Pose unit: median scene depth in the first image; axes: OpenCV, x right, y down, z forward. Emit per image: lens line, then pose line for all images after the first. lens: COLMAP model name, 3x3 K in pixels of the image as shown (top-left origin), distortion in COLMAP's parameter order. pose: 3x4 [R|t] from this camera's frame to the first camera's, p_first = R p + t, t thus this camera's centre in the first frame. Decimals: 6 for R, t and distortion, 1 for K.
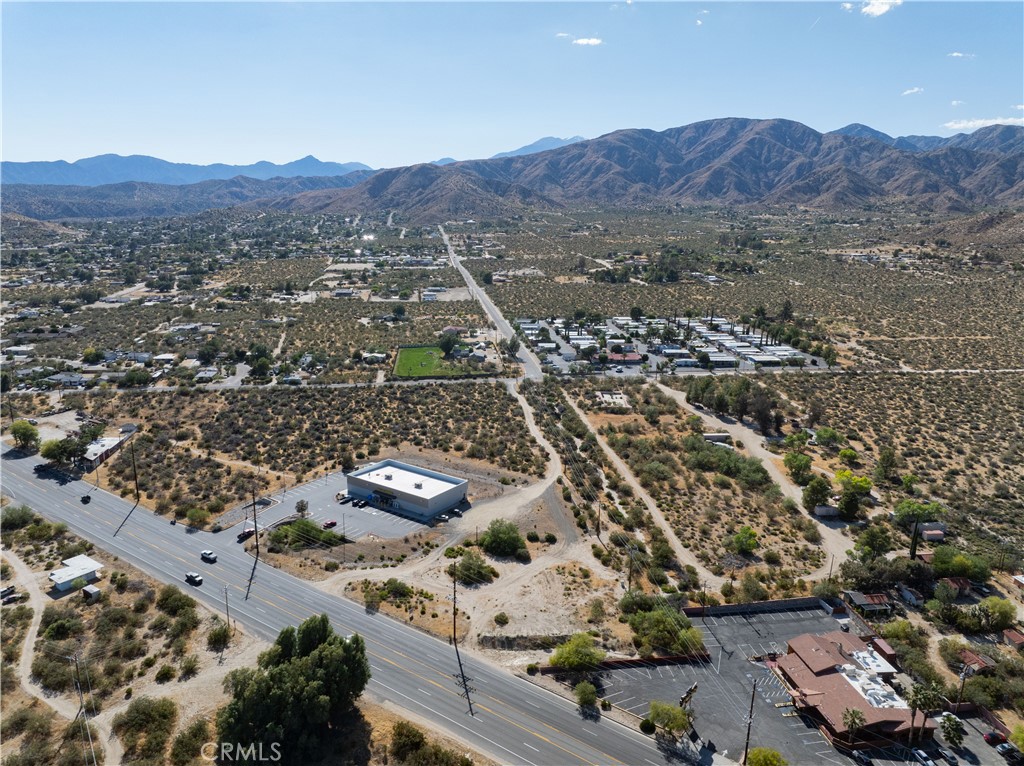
lens RADIAL K [[721.2, 0, 514.5], [0, 721.2, 379.9], [0, 0, 1]] dist [-0.045080, 0.011264]
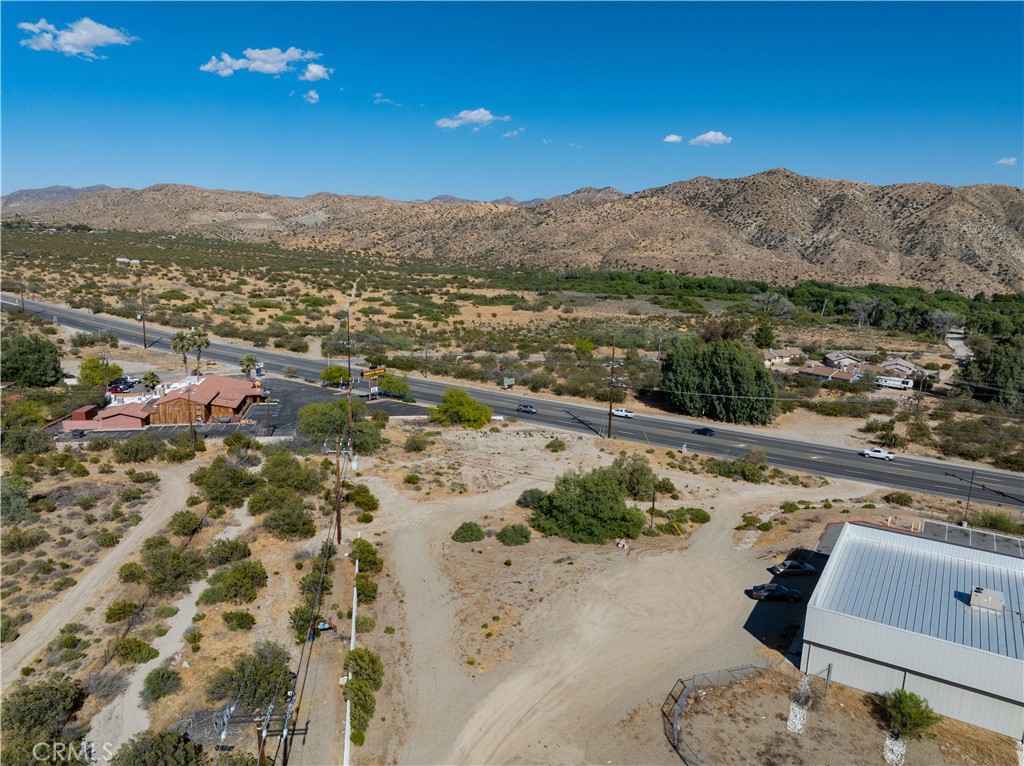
lens RADIAL K [[721.2, 0, 514.7], [0, 721.2, 387.8], [0, 0, 1]] dist [-0.045080, 0.011264]
pose [[-0.998360, -0.038357, -0.042501, 0.035330], [-0.052627, 0.907130, 0.417547, -0.010908], [0.022538, 0.419098, -0.907661, 1.040011]]
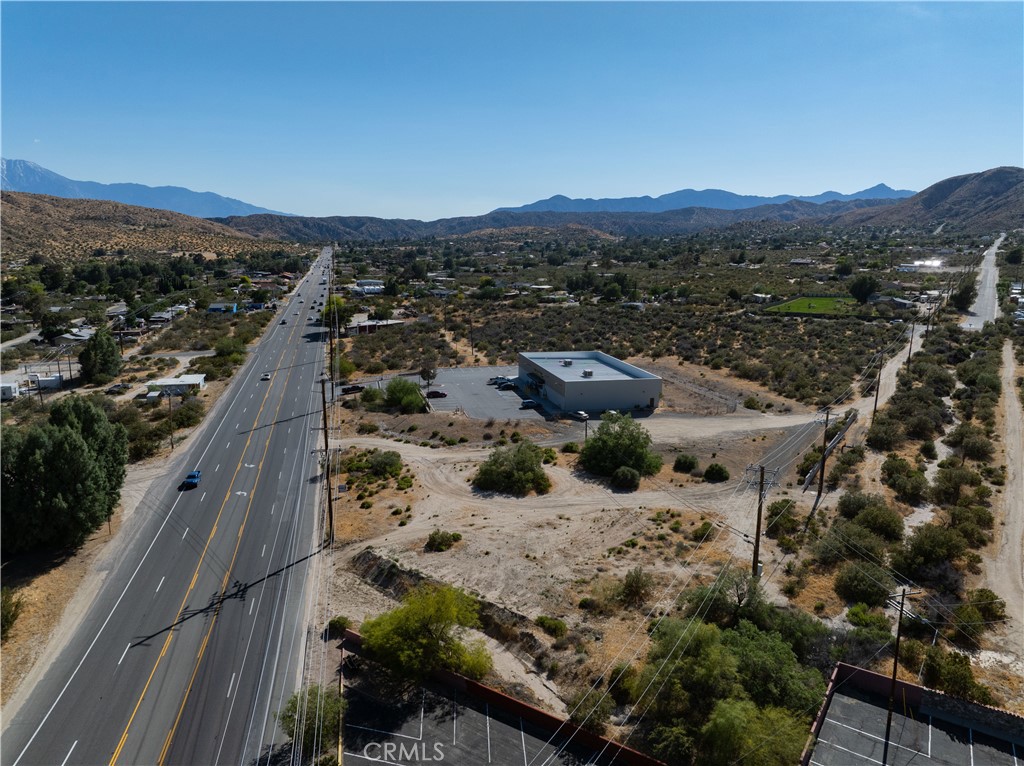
lens RADIAL K [[721.2, 0, 515.3], [0, 721.2, 387.8], [0, 0, 1]] dist [-0.045080, 0.011264]
pose [[0.743207, 0.126900, -0.656917, 0.208241], [-0.149100, 0.988571, 0.022282, 0.135499], [0.652236, 0.081386, 0.753634, 0.420590]]
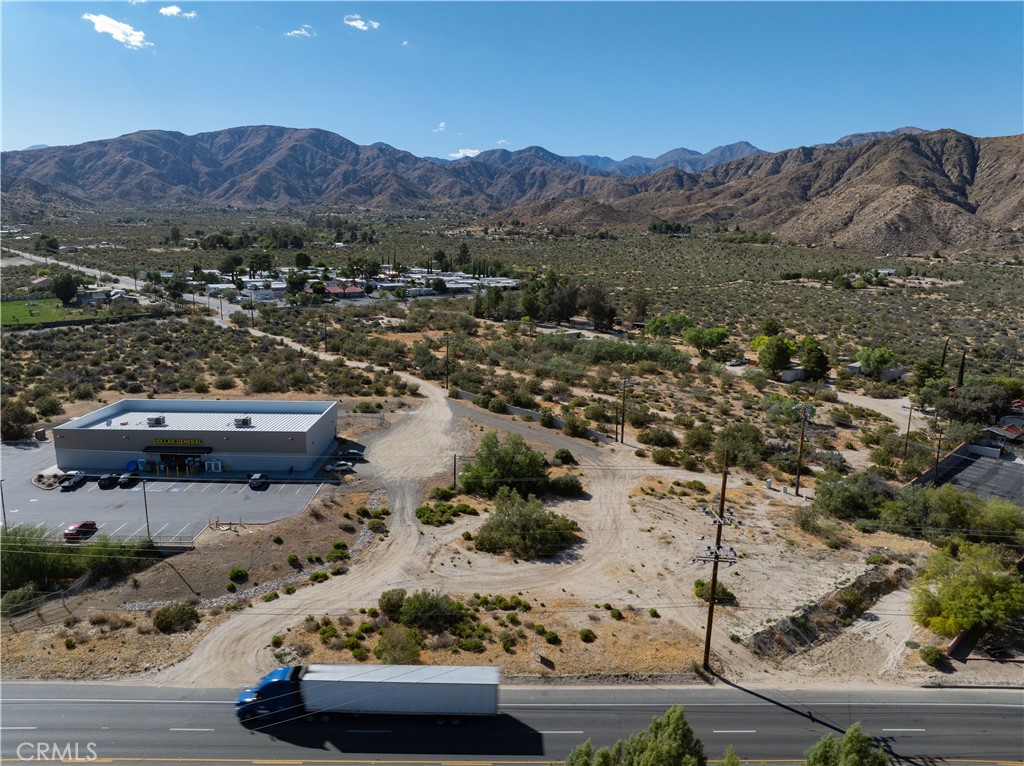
lens RADIAL K [[721.2, 0, 511.8], [0, 721.2, 382.7], [0, 0, 1]] dist [-0.045080, 0.011264]
pose [[0.817188, -0.115683, 0.564642, -0.220526], [0.128370, 0.991574, 0.017367, 0.118727], [-0.561894, 0.058291, 0.825153, 0.452811]]
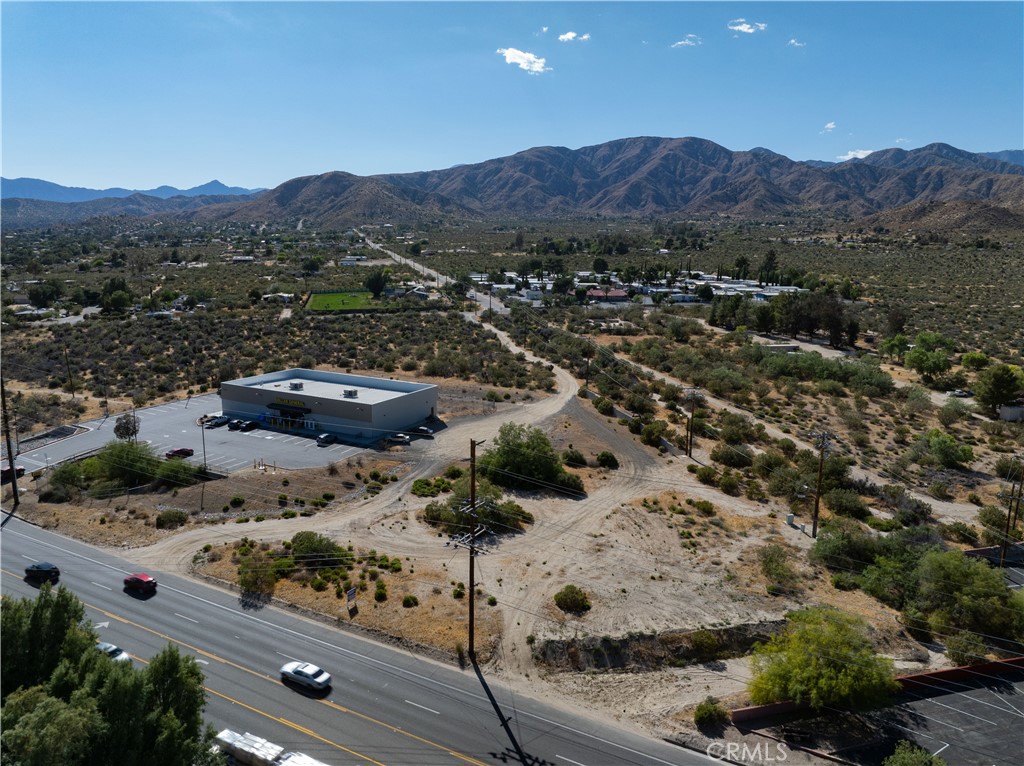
lens RADIAL K [[721.2, 0, 514.8], [0, 721.2, 383.2], [0, 0, 1]] dist [-0.045080, 0.011264]
pose [[0.993100, -0.024778, 0.114625, -0.061762], [0.028498, 0.999115, -0.030929, 0.140009], [-0.113757, 0.033982, 0.992927, 0.373268]]
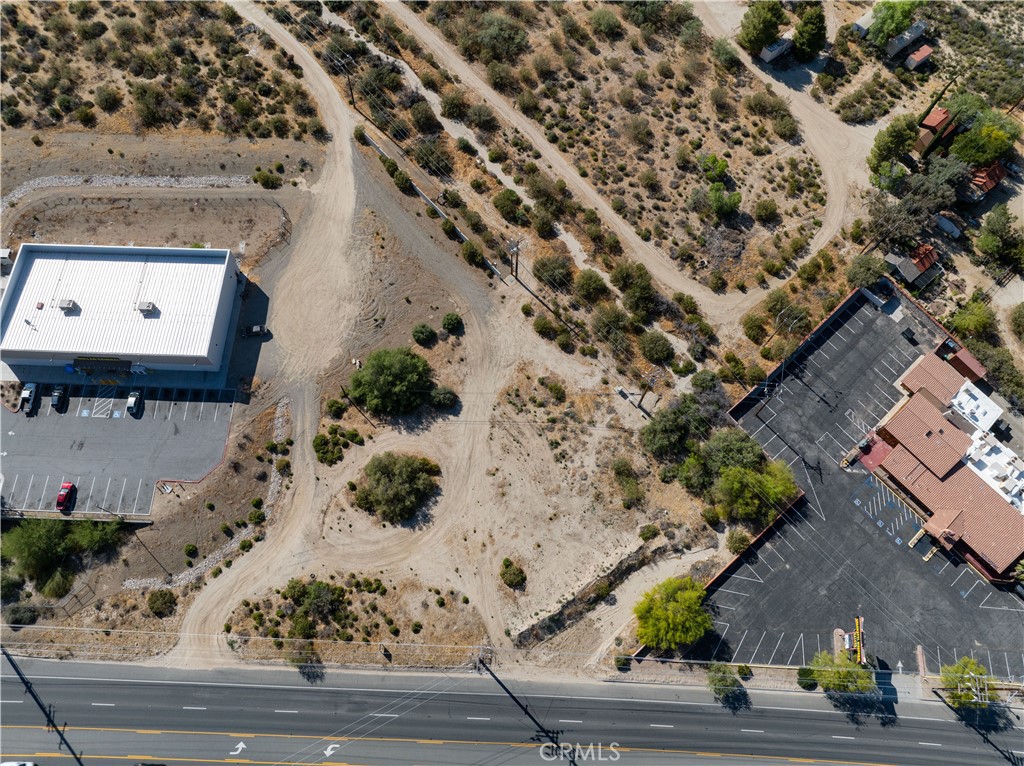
lens RADIAL K [[721.2, 0, 514.5], [0, 721.2, 388.2], [0, 0, 1]] dist [-0.045080, 0.011264]
pose [[0.843836, -0.494624, 0.208058, -0.043141], [0.111648, 0.541085, 0.833523, -0.183318], [-0.524858, -0.680128, 0.511811, 0.503569]]
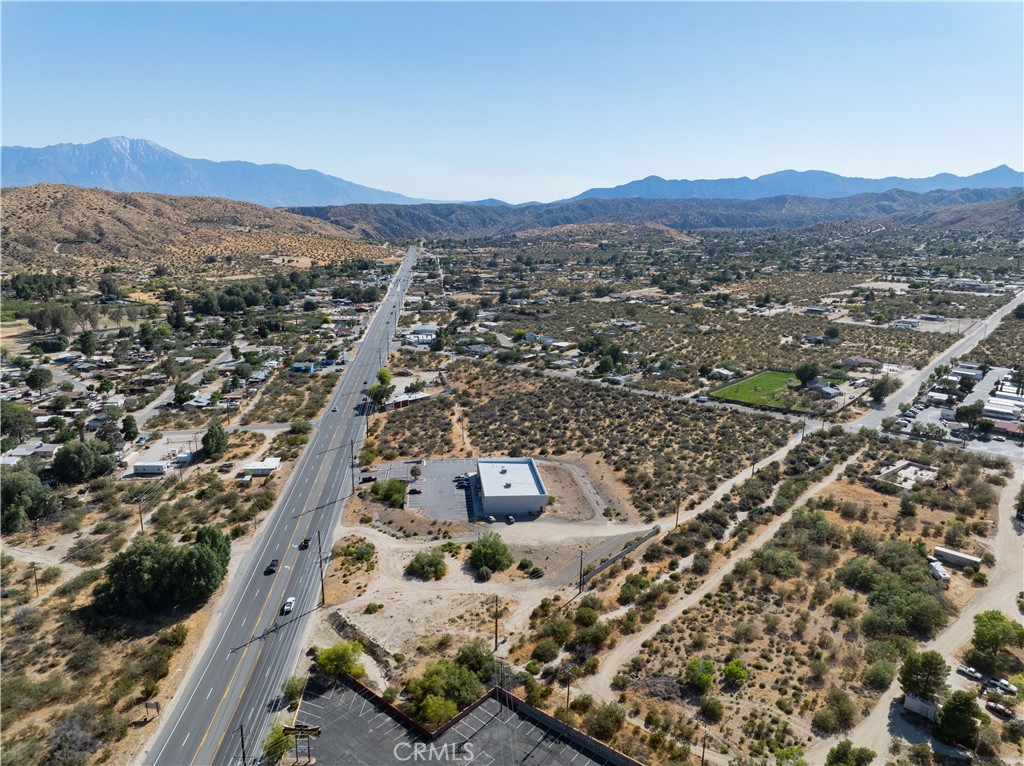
lens RADIAL K [[721.2, 0, 516.3], [0, 721.2, 385.2], [0, 0, 1]] dist [-0.045080, 0.011264]
pose [[0.653366, 0.170947, -0.737489, 0.516895], [-0.179295, 0.981398, 0.068642, -0.052792], [0.735504, 0.087380, 0.671862, 0.281729]]
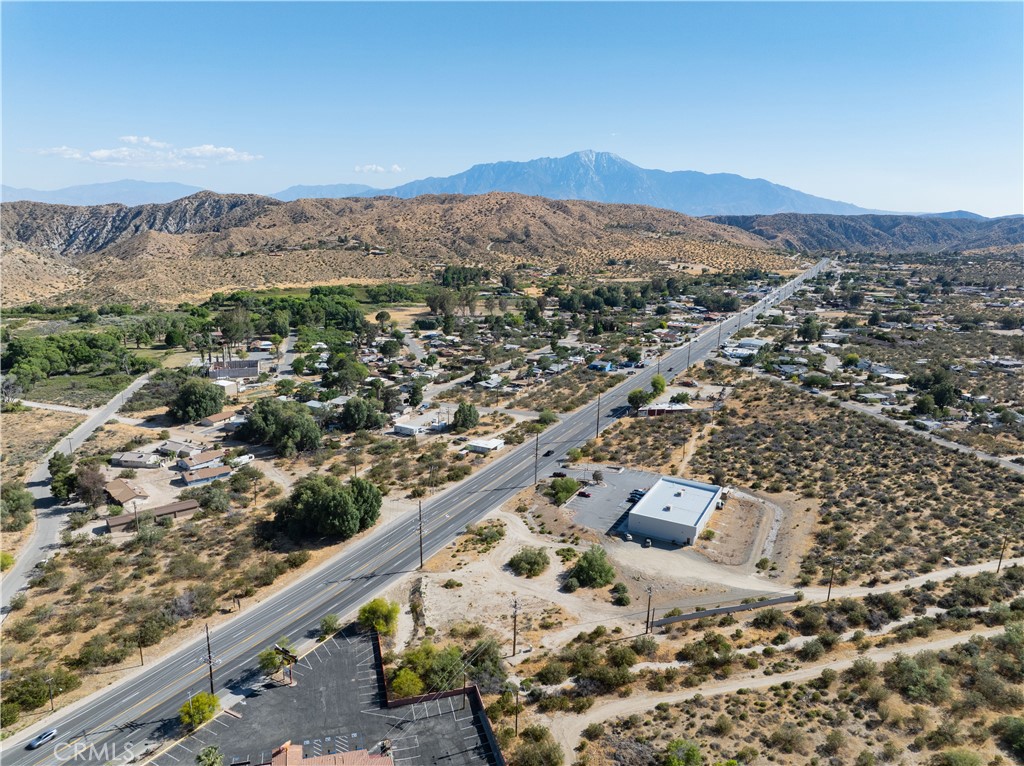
lens RADIAL K [[721.2, 0, 514.9], [0, 721.2, 390.8], [0, 0, 1]] dist [-0.045080, 0.011264]
pose [[0.124159, 0.225113, -0.966390, 0.619453], [-0.248202, 0.950010, 0.189409, -0.108686], [0.960719, 0.216343, 0.173826, 0.538213]]
